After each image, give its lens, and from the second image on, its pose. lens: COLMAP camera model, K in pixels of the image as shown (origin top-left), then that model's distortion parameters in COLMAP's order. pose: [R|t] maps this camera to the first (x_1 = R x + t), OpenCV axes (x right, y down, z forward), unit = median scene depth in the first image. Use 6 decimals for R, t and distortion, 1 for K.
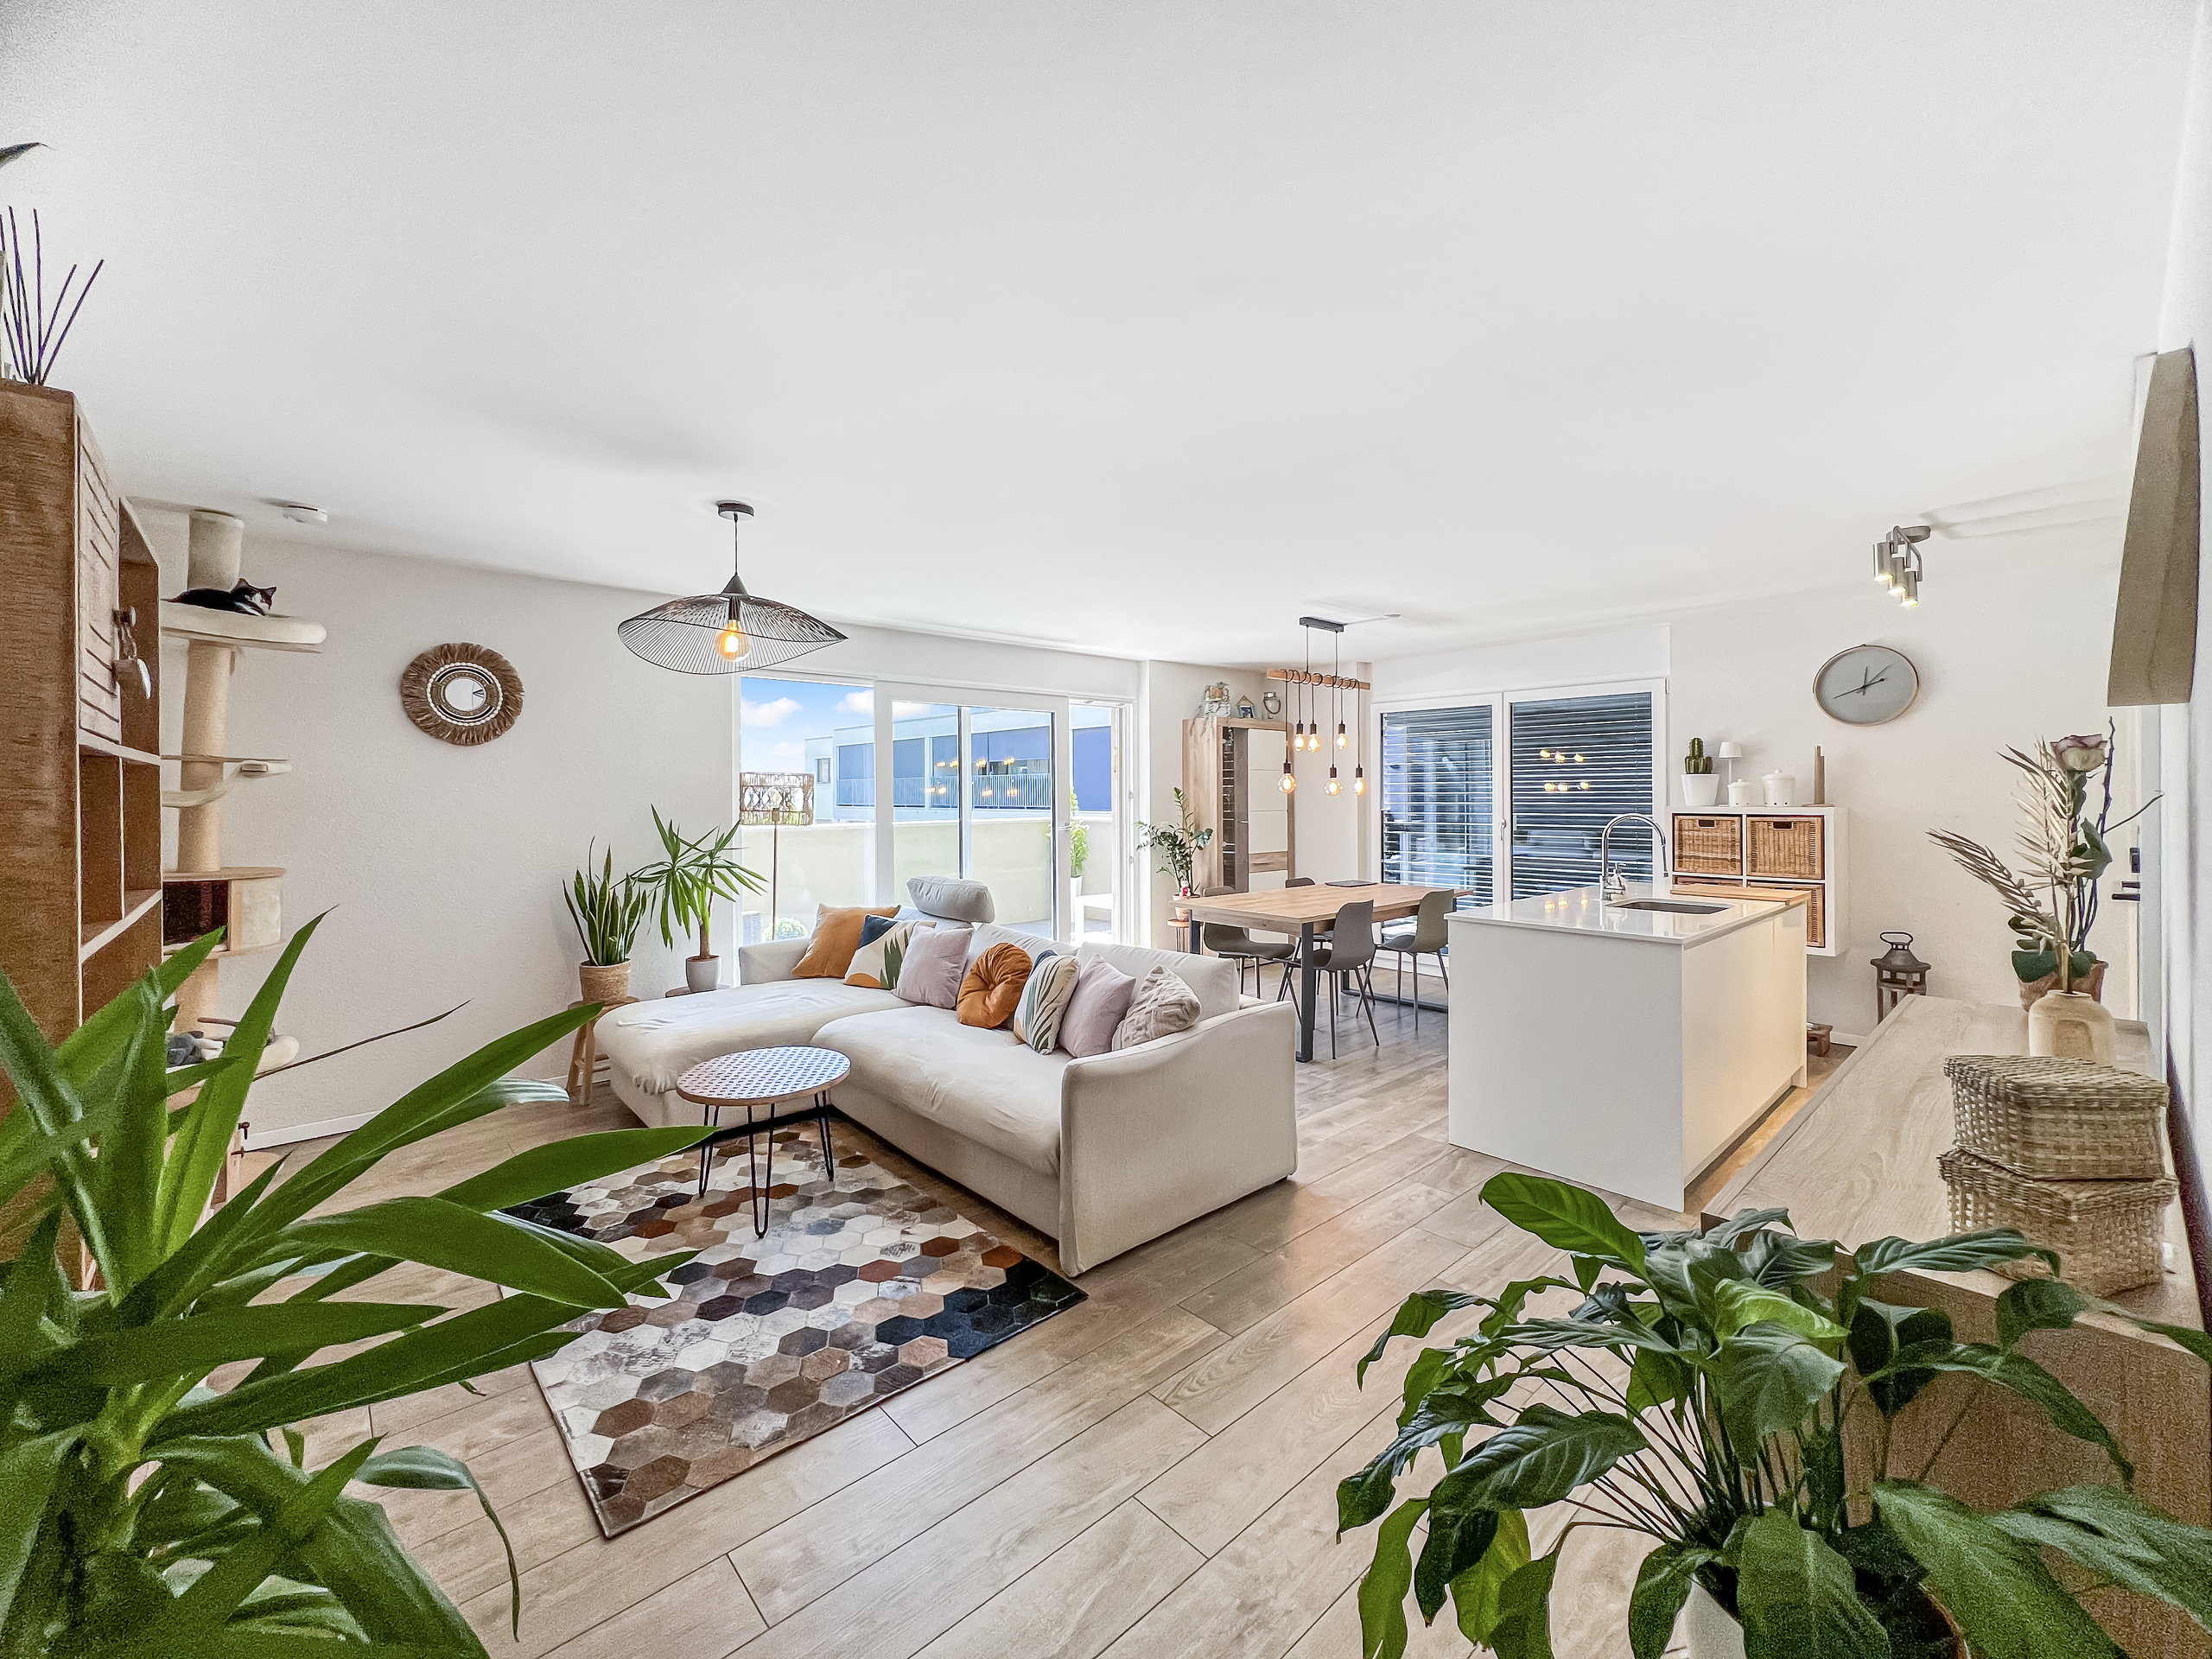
lens RADIAL K [[890.7, 0, 1104.8], [0, 890.7, 814.1], [0, 0, 1]] dist [0.000322, -0.000030]
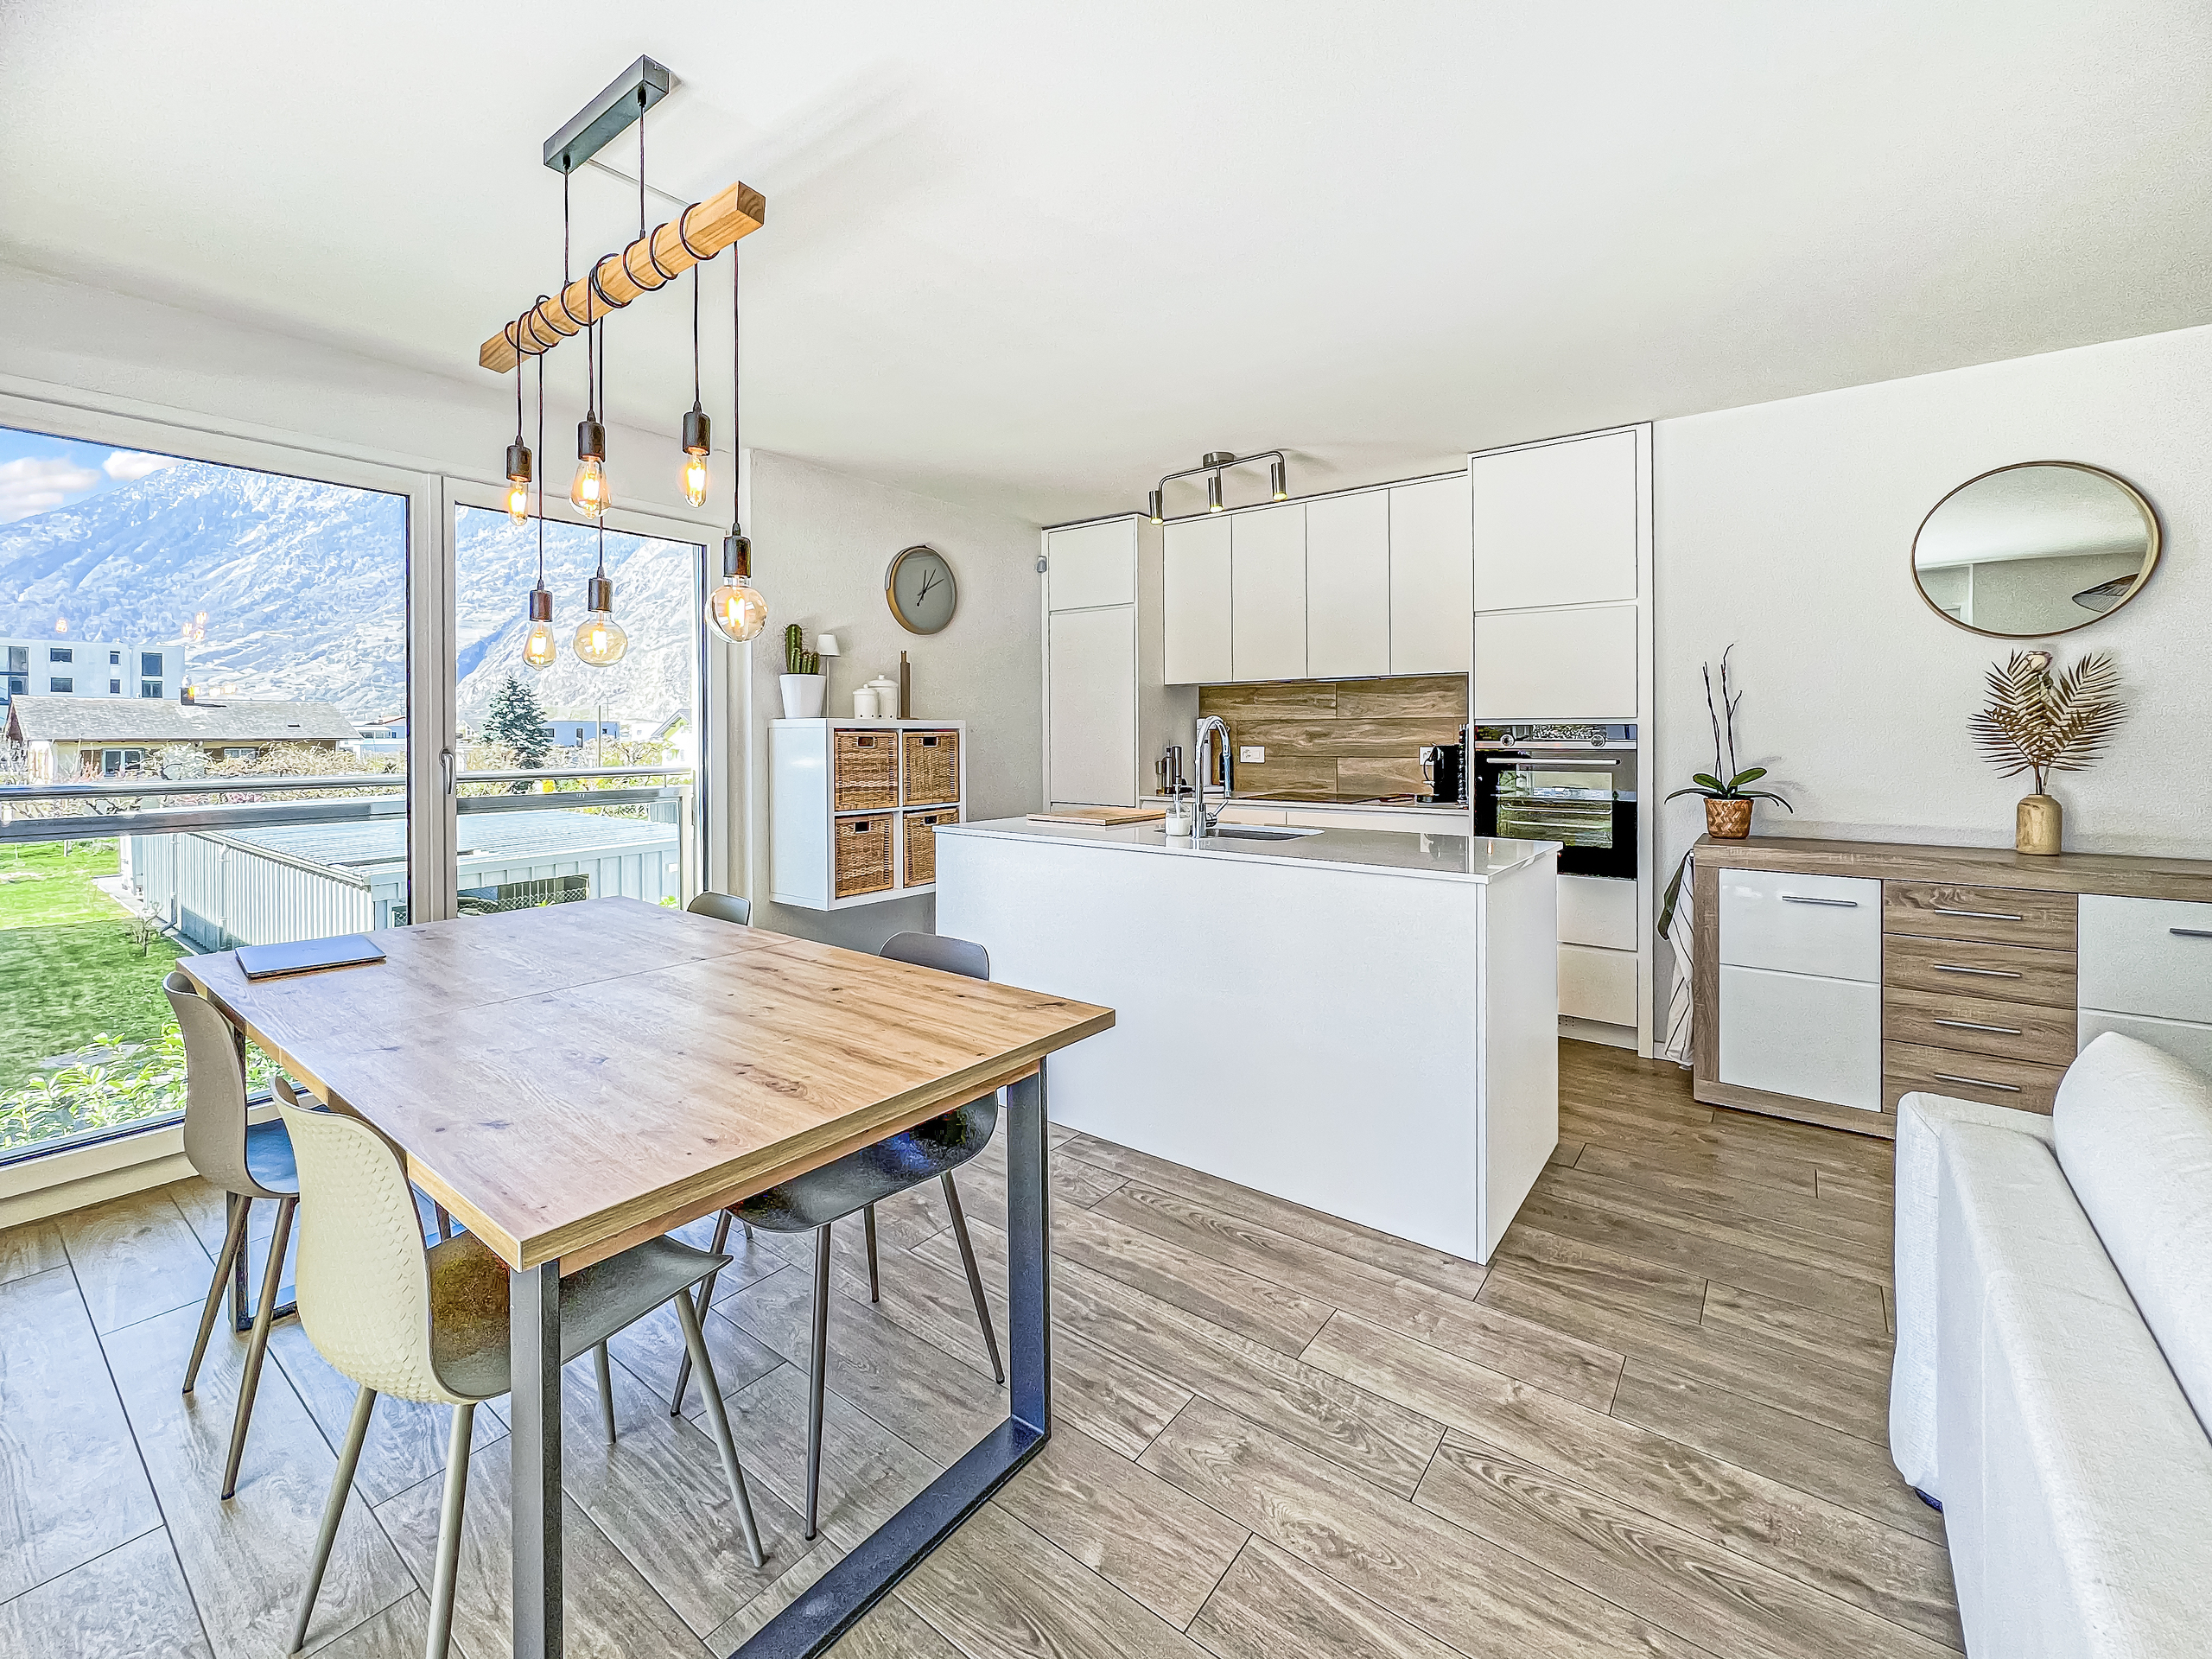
lens RADIAL K [[890.7, 0, 1092.7], [0, 890.7, 817.8], [0, 0, 1]] dist [0.000322, -0.000030]
pose [[-0.187731, -0.103890, 0.976711, -0.094480], [0.016700, 0.993909, 0.108929, -0.004553], [-0.982078, 0.036761, -0.184853, 1.009602]]
